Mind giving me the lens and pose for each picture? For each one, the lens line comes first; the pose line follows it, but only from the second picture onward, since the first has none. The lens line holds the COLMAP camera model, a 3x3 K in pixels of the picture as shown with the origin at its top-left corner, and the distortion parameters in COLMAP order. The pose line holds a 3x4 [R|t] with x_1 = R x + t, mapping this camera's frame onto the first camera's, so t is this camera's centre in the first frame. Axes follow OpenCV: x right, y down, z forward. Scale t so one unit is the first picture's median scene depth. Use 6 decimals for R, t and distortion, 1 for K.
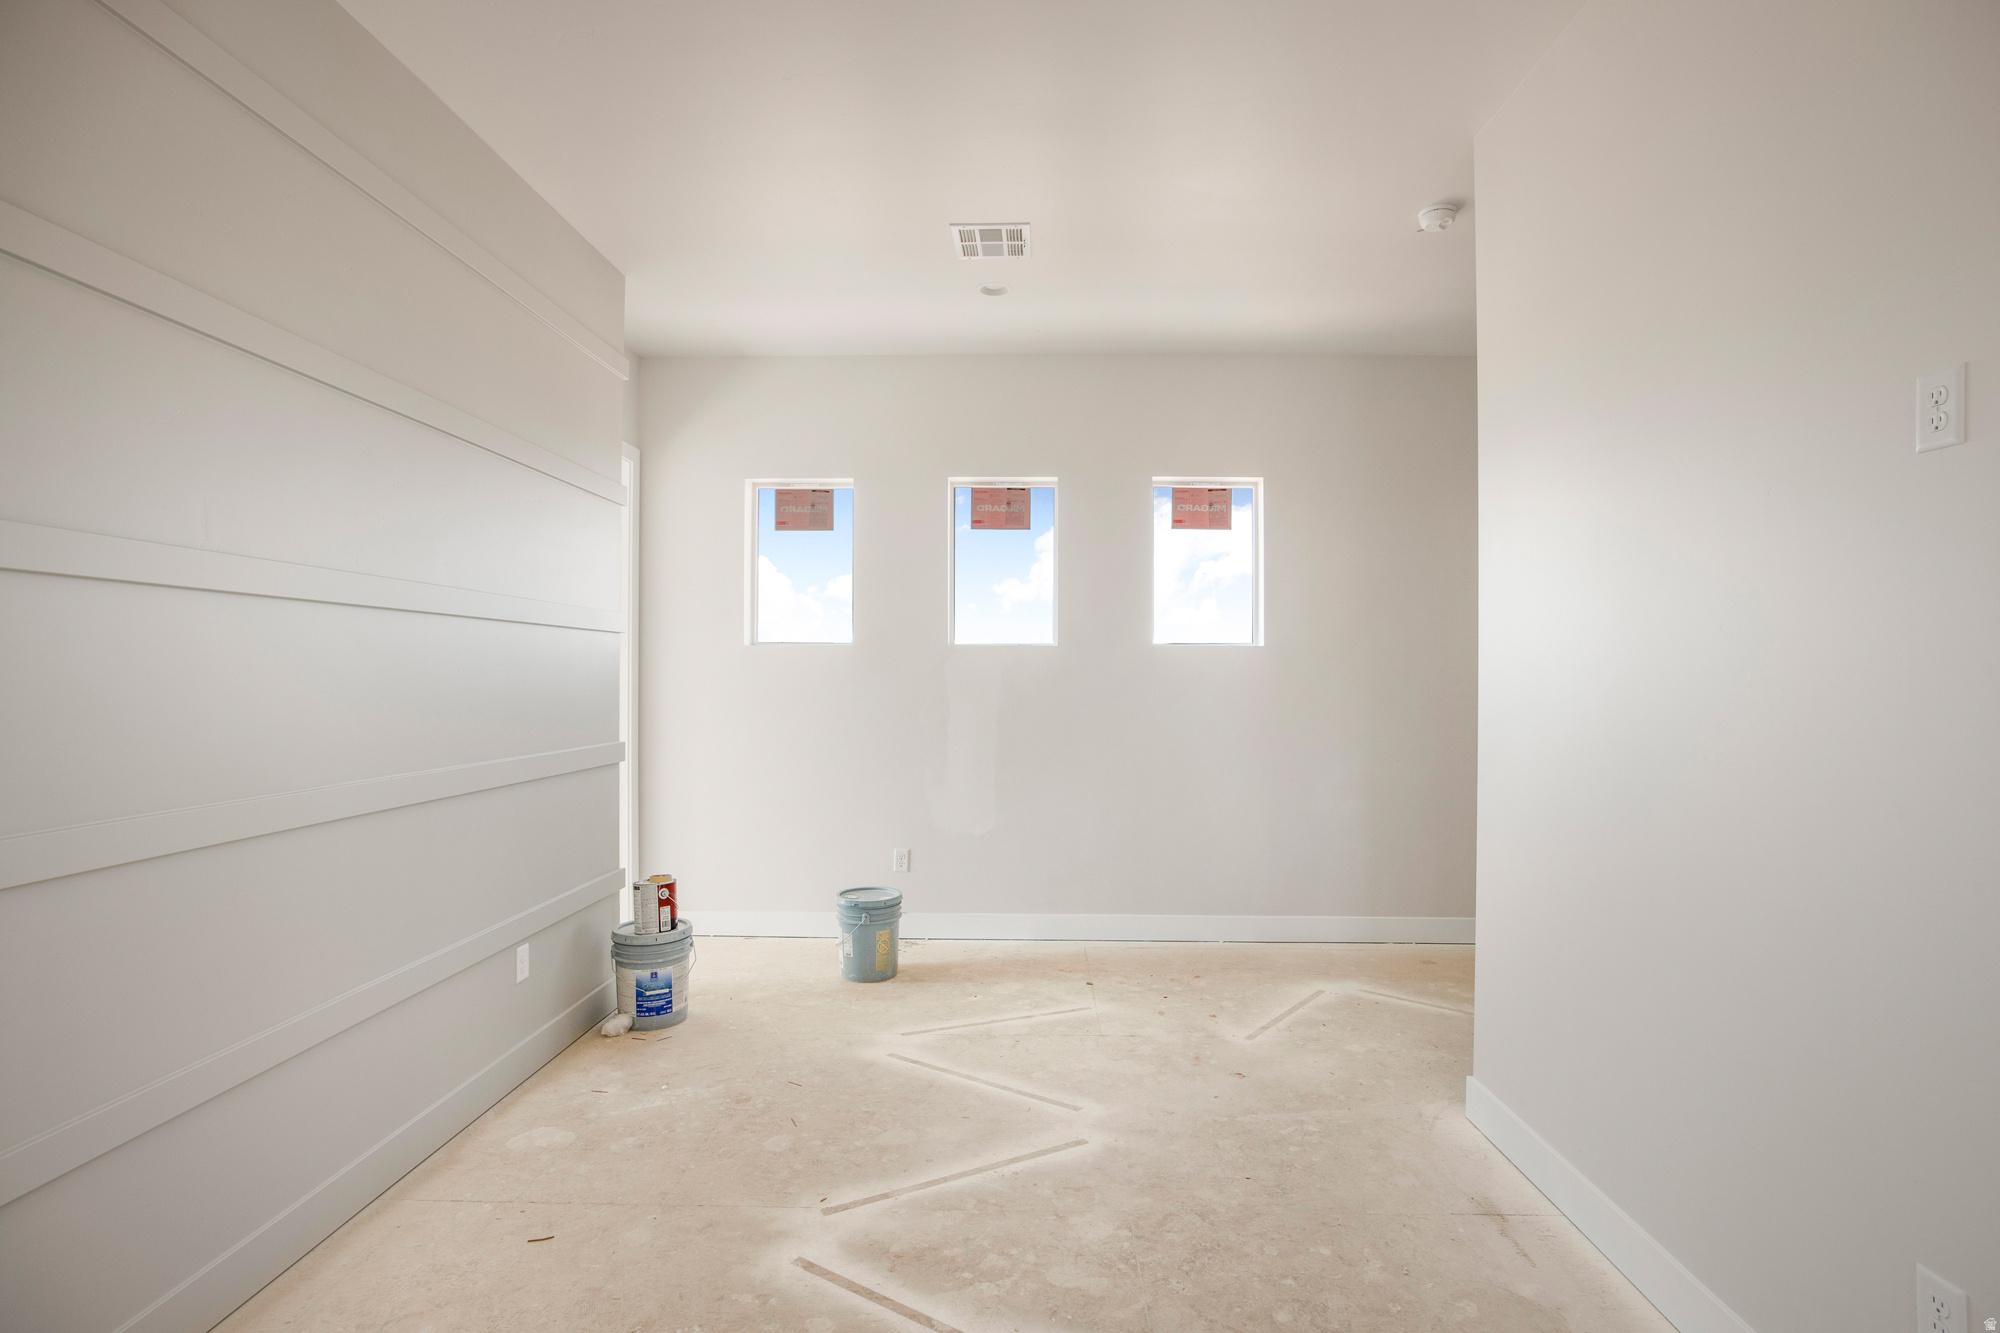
lens RADIAL K [[966.4, 0, 999.5], [0, 966.4, 670.8], [0, 0, 1]] dist [0.004493, 0.000381]
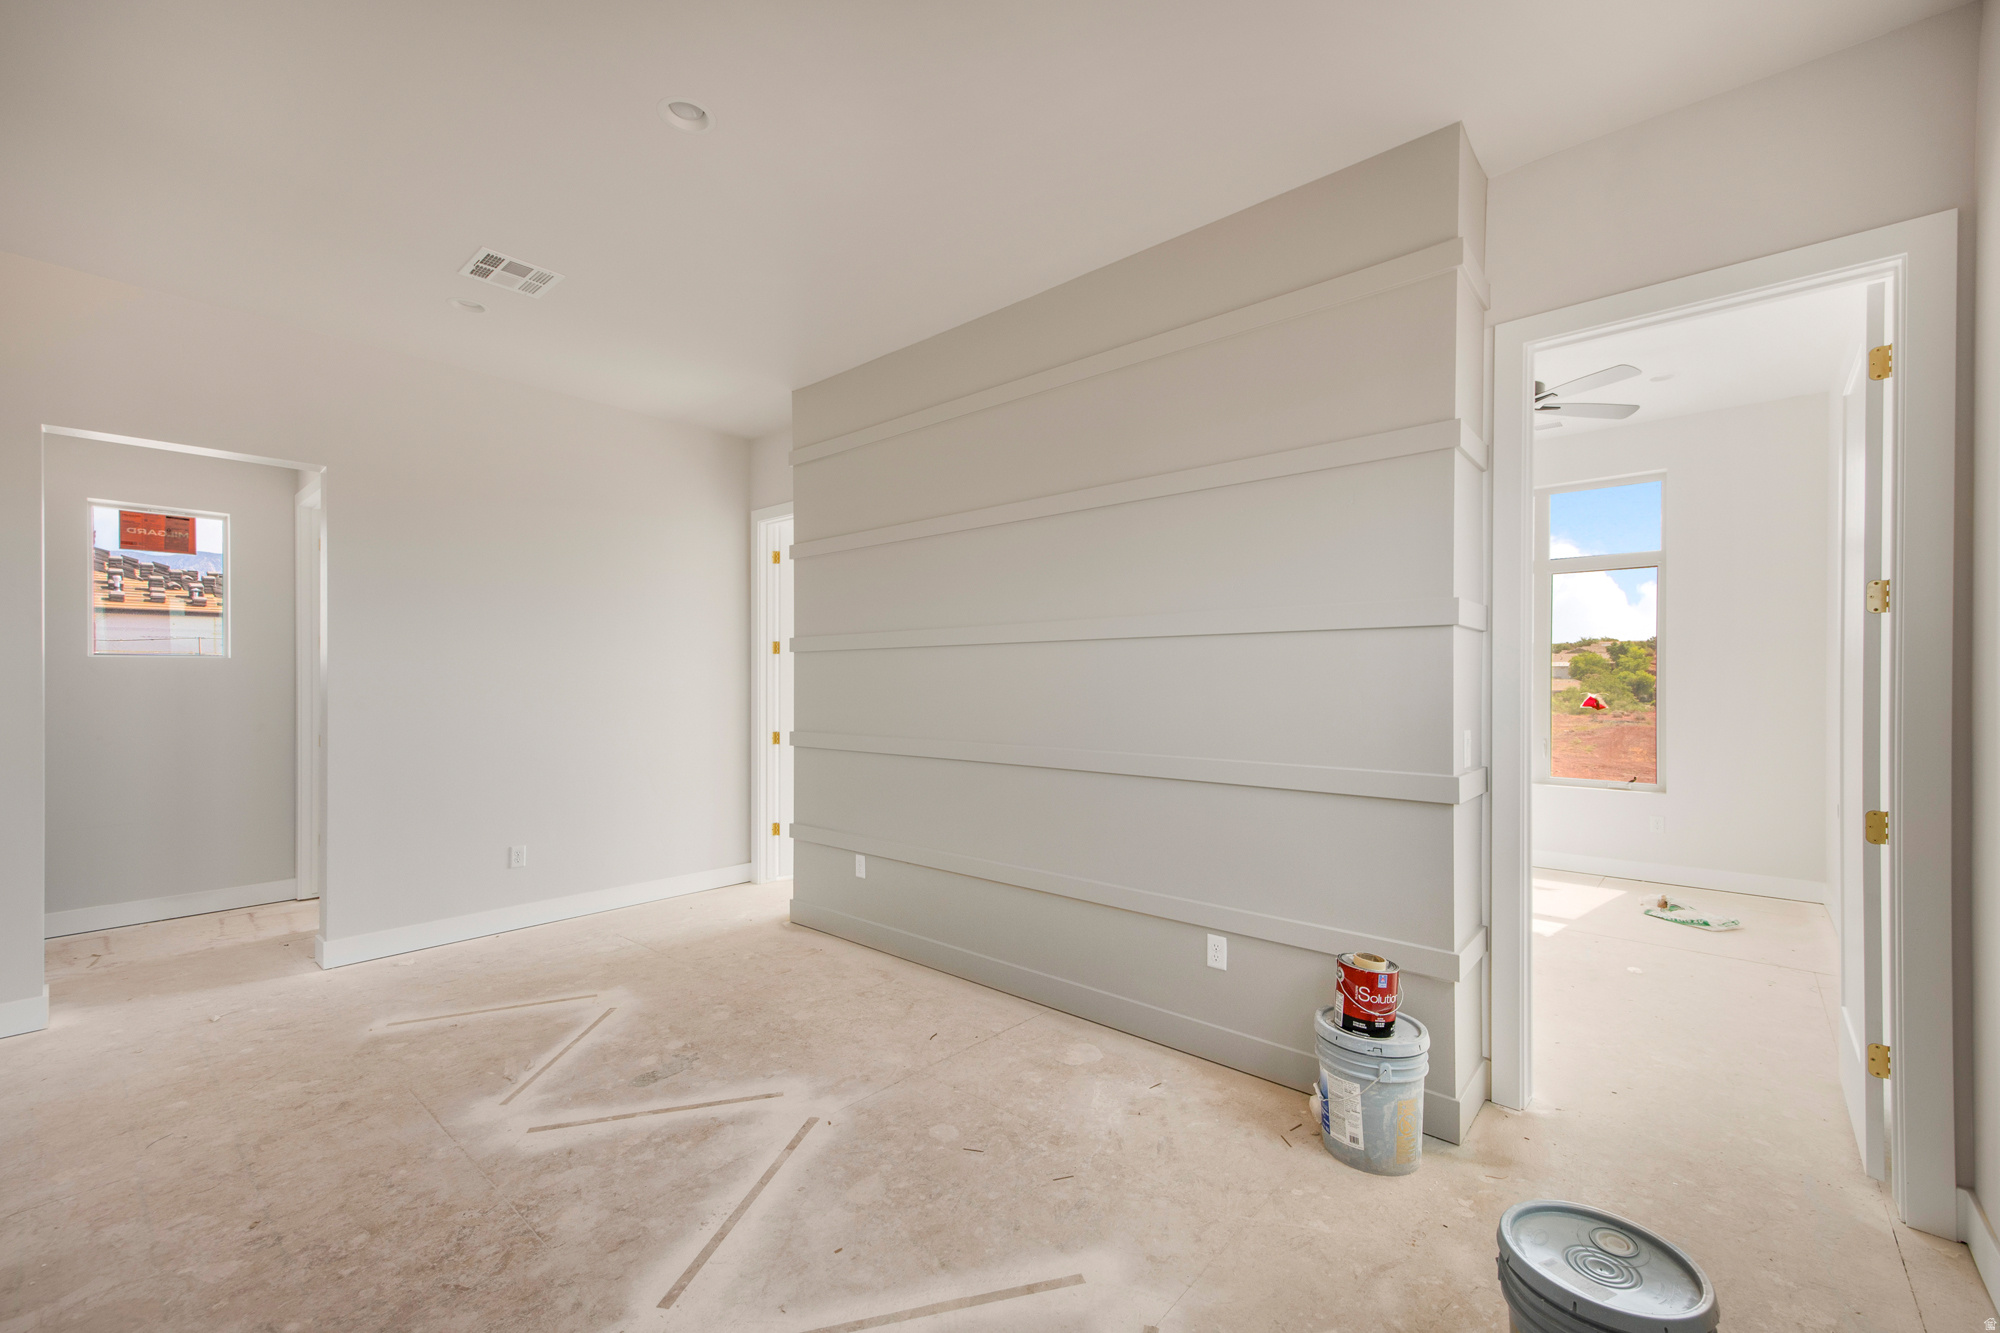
lens RADIAL K [[792.4, 0, 981.3], [0, 792.4, 674.4], [0, 0, 1]] dist [0.014594, 0.000174]
pose [[-0.630212, -0.008238, -0.776380, 0.454515], [0.003426, 0.999904, -0.013391, 0.008120], [0.776416, -0.011099, -0.630123, 1.726319]]
